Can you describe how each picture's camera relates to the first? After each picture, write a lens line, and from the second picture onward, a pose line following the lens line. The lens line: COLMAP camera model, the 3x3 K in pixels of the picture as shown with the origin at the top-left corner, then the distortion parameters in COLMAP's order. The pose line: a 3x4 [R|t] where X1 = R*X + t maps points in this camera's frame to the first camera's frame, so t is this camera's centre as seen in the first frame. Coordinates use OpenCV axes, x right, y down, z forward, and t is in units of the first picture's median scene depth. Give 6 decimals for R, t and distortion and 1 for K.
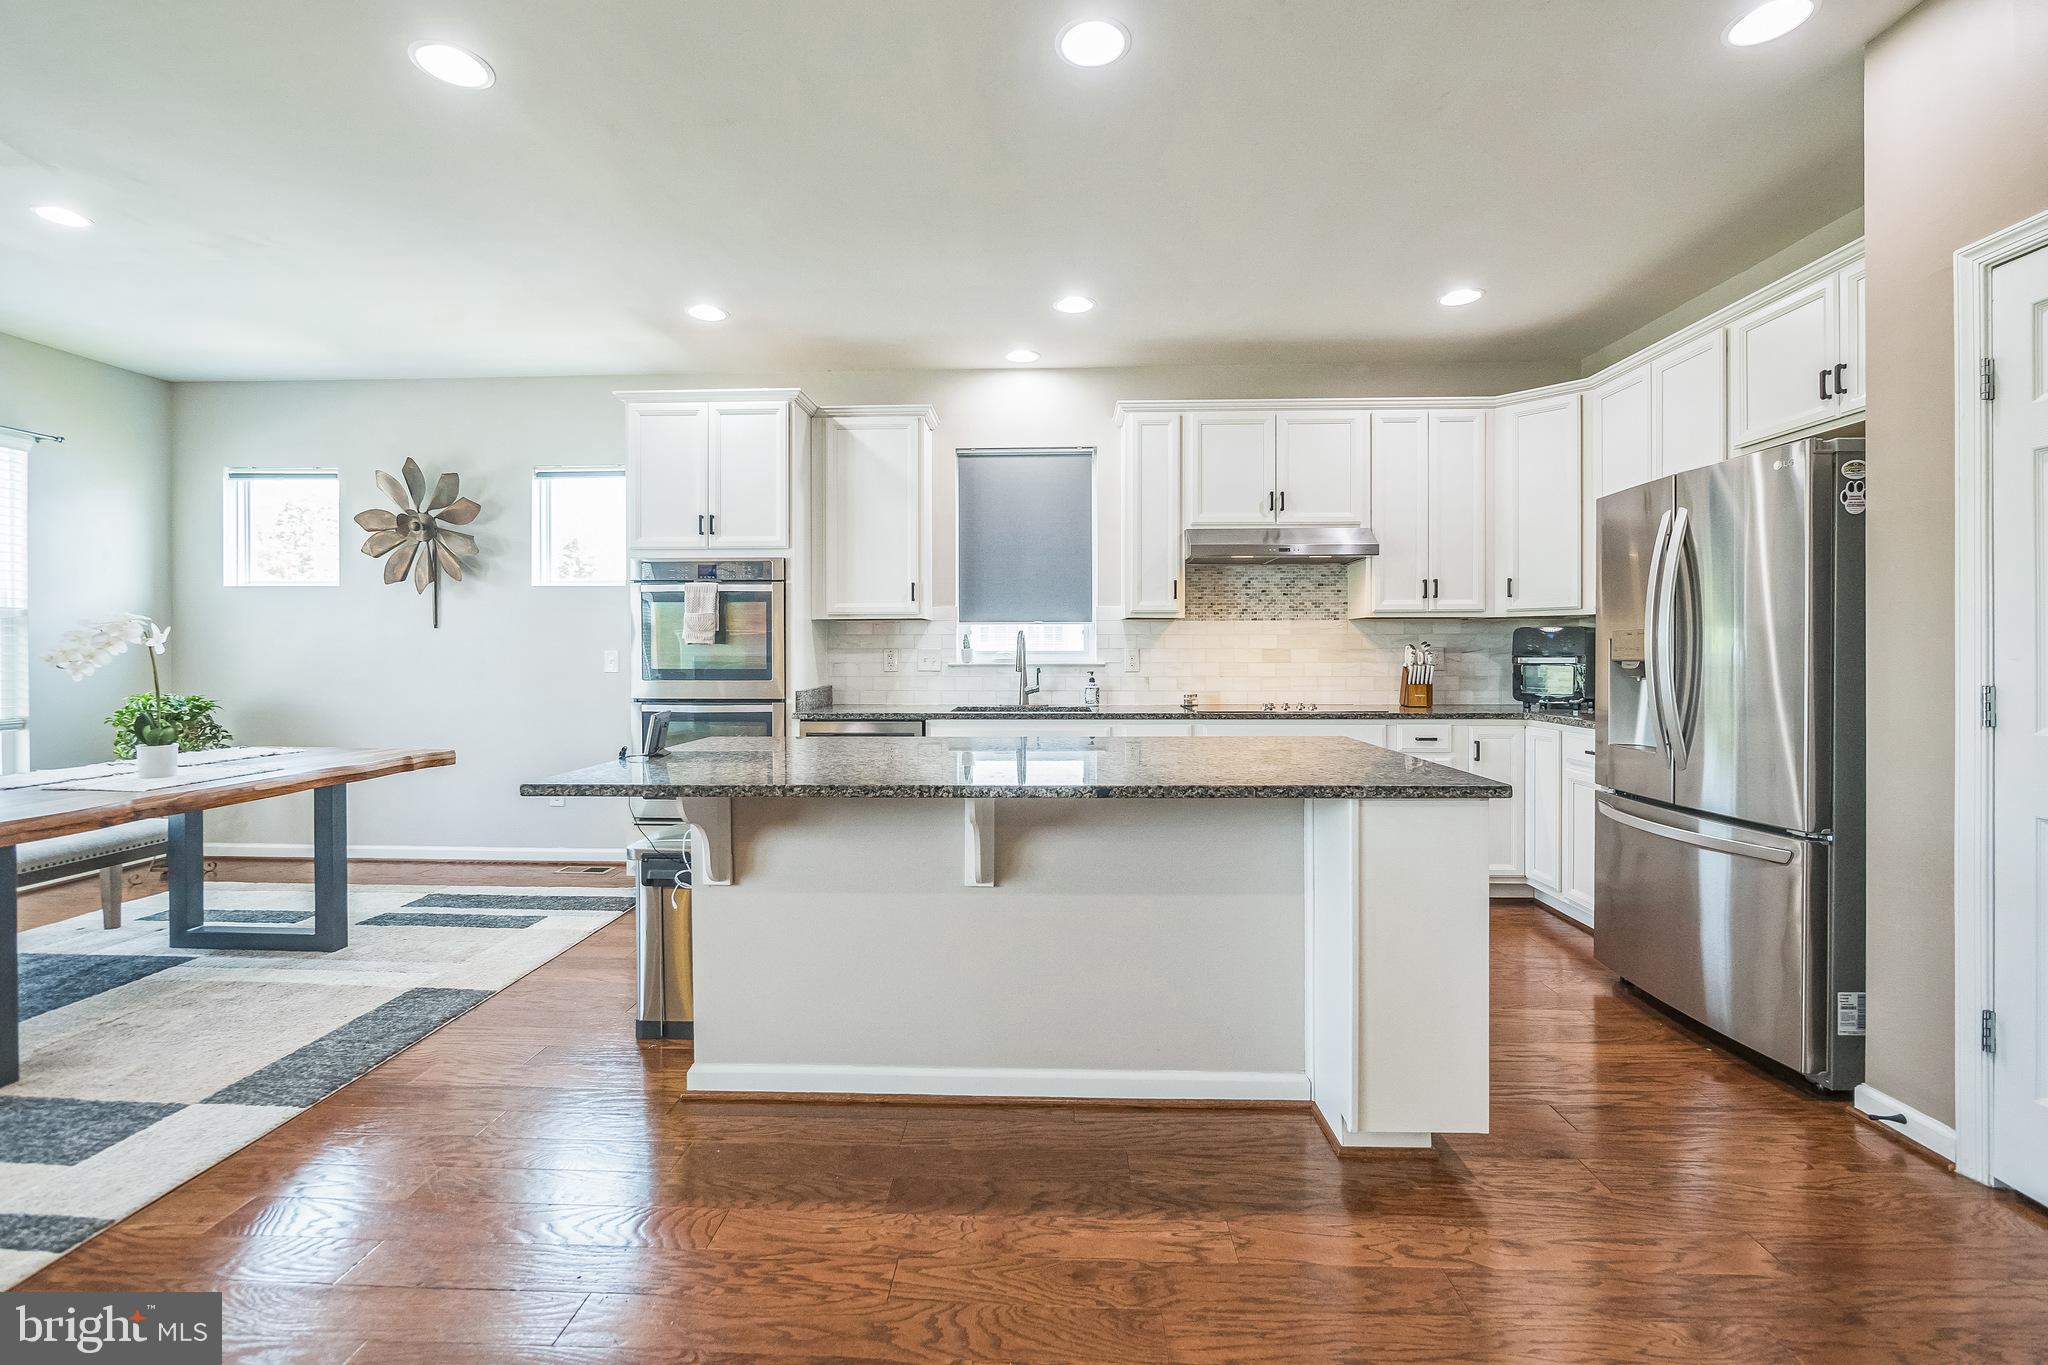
lens RADIAL K [[873.3, 0, 1025.6], [0, 873.3, 661.5], [0, 0, 1]] dist [-0.014618, 0.003121]
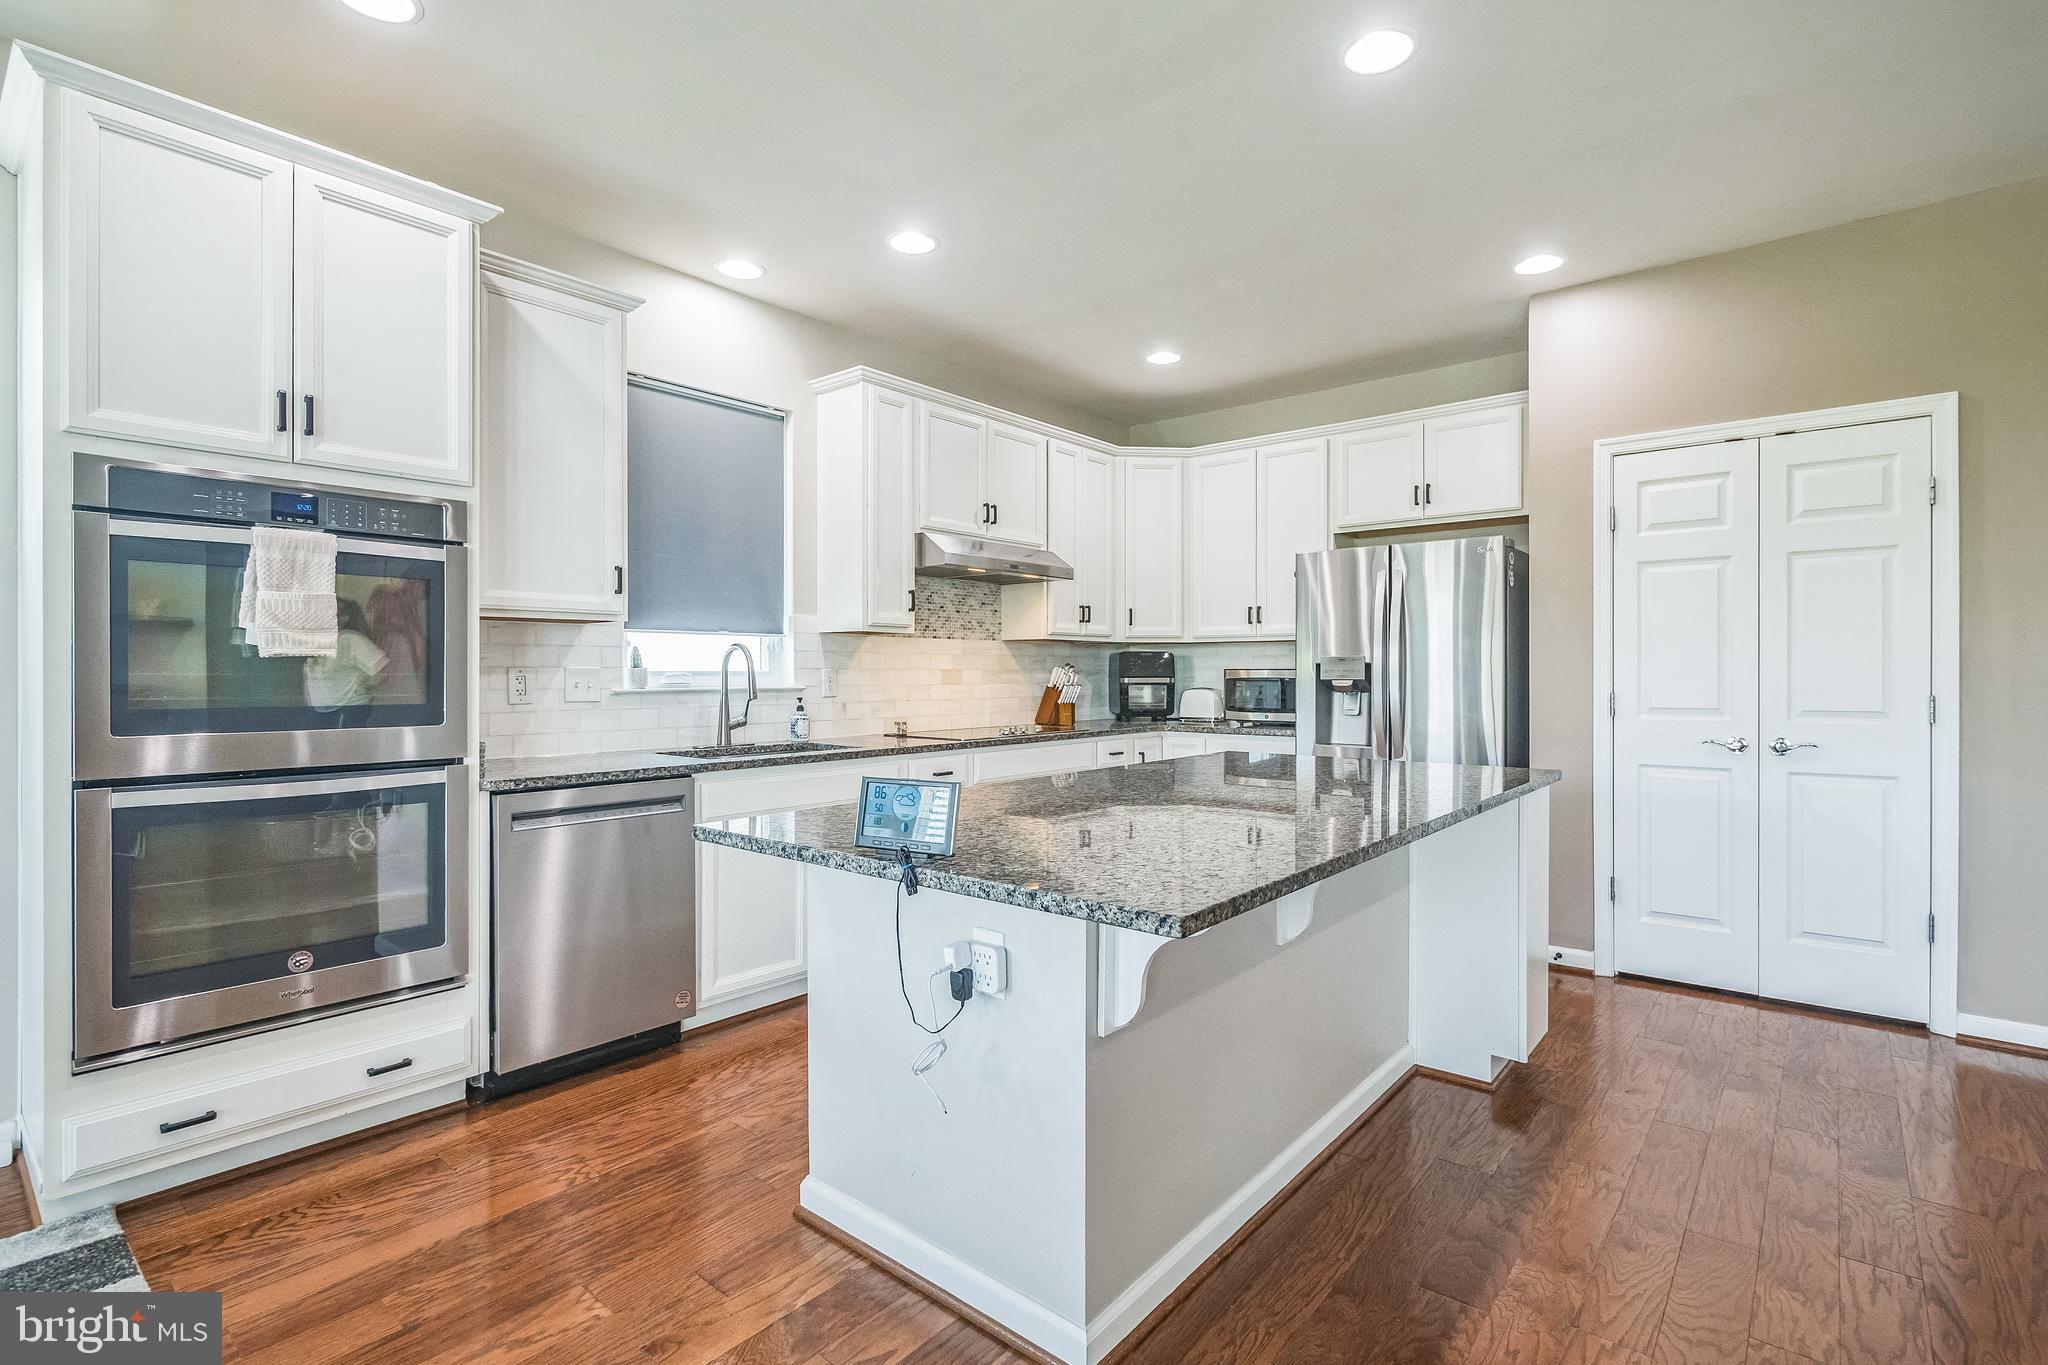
lens RADIAL K [[960.8, 0, 1024.5], [0, 960.8, 684.1], [0, 0, 1]] dist [0.000040, -0.000101]
pose [[0.614352, -0.008768, 0.788983, -0.505831], [0.007147, 0.999959, 0.005547, -0.004005], [-0.788999, 0.002232, 0.614390, 0.320909]]
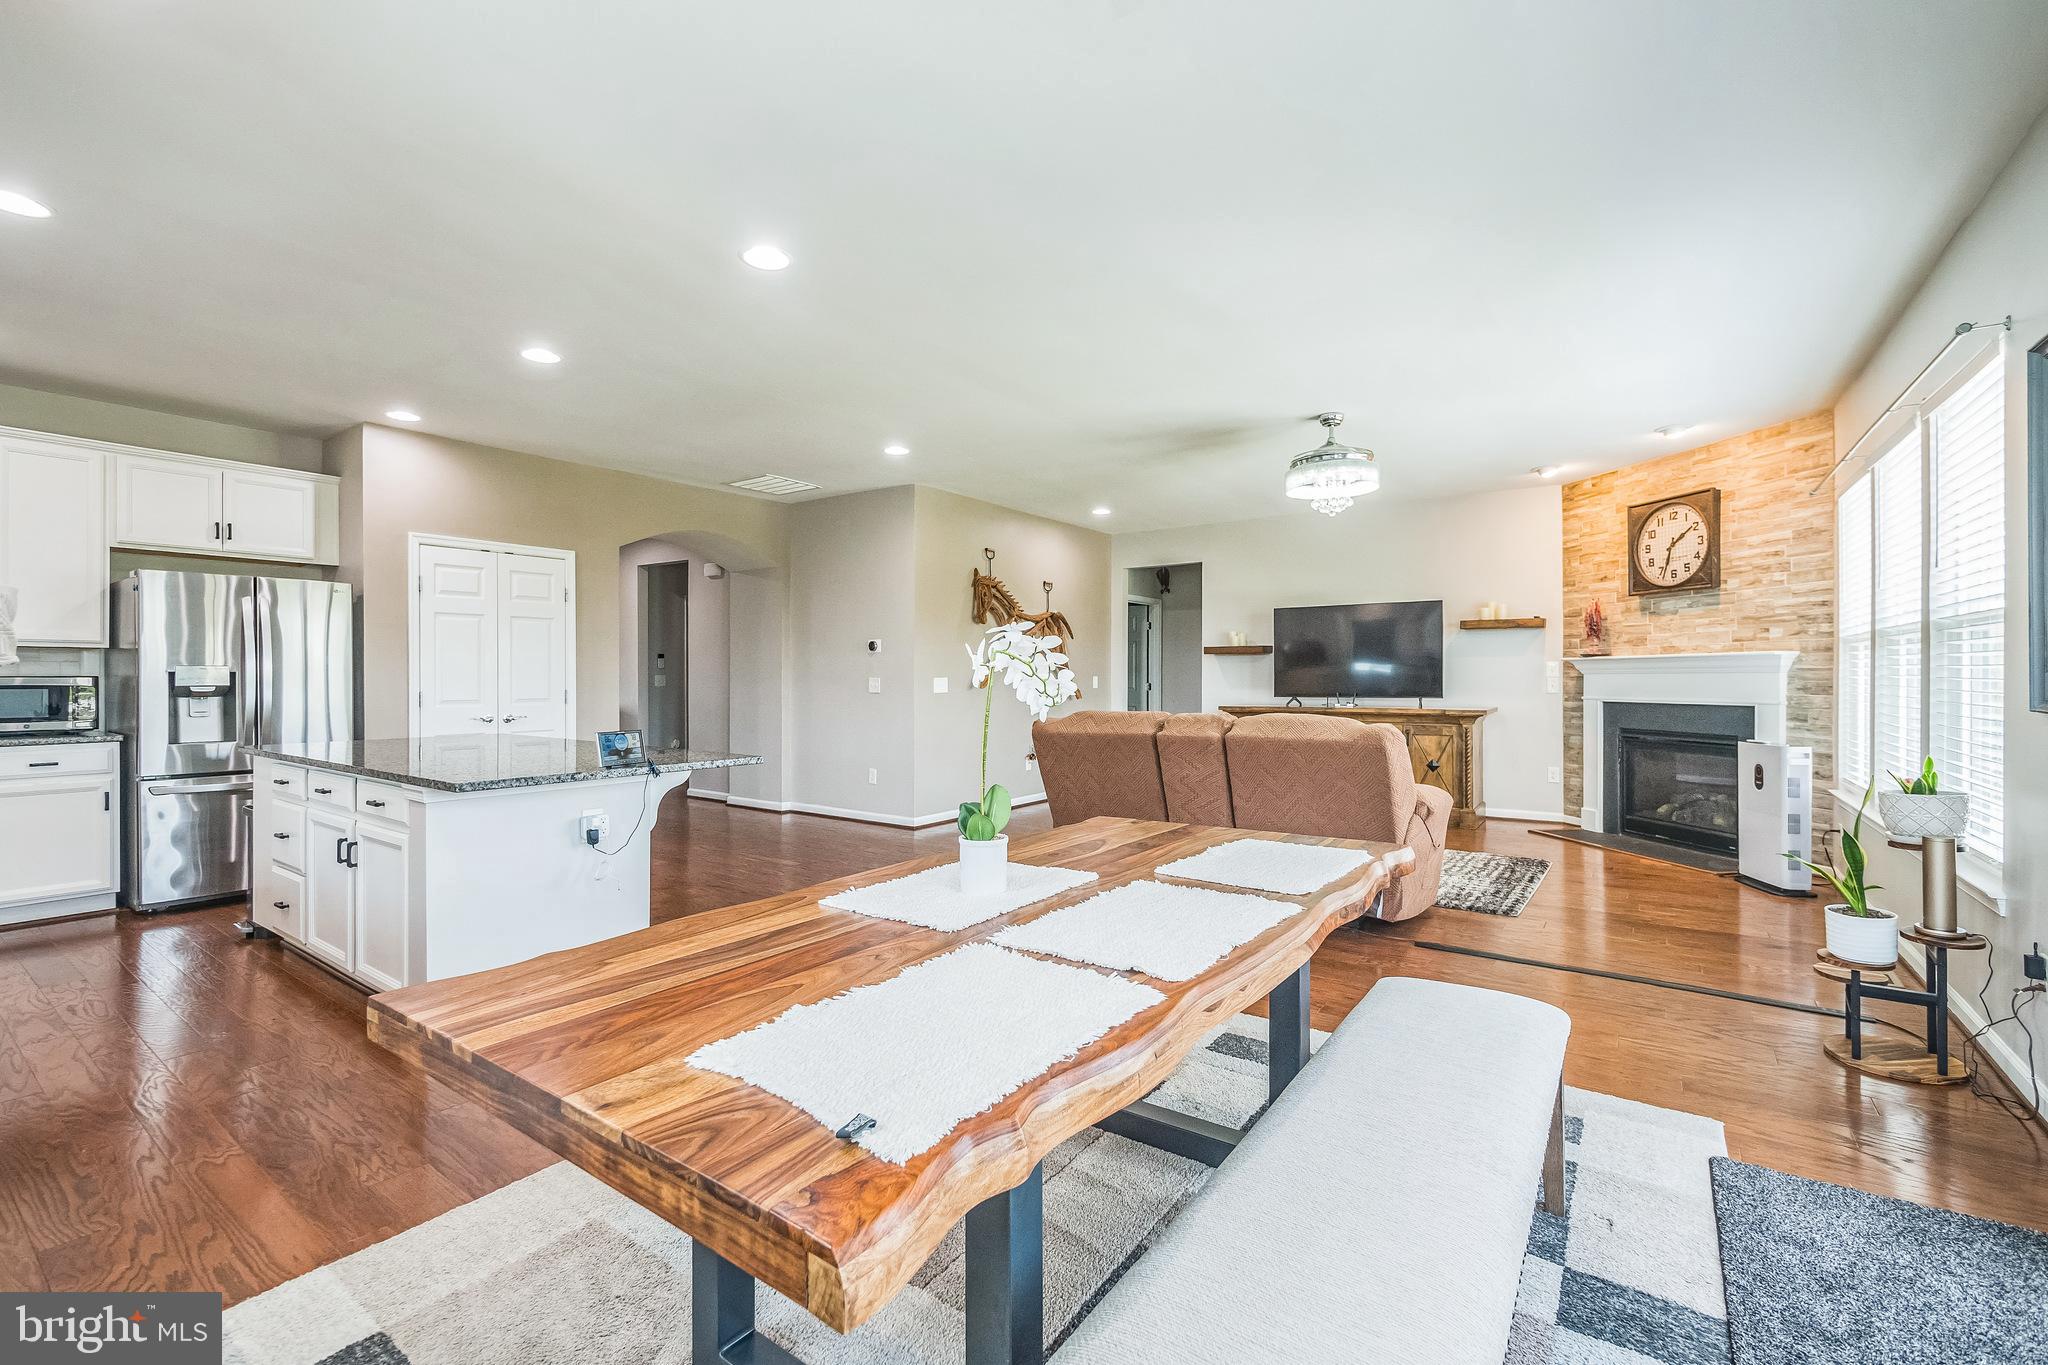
lens RADIAL K [[873.3, 0, 1020.8], [0, 873.3, 674.2], [0, 0, 1]] dist [-0.014618, 0.003121]
pose [[-0.833178, 0.003672, 0.552993, -0.897513], [0.006790, 0.999970, 0.003591, -0.012154], [-0.552964, 0.006747, -0.833178, 0.982067]]
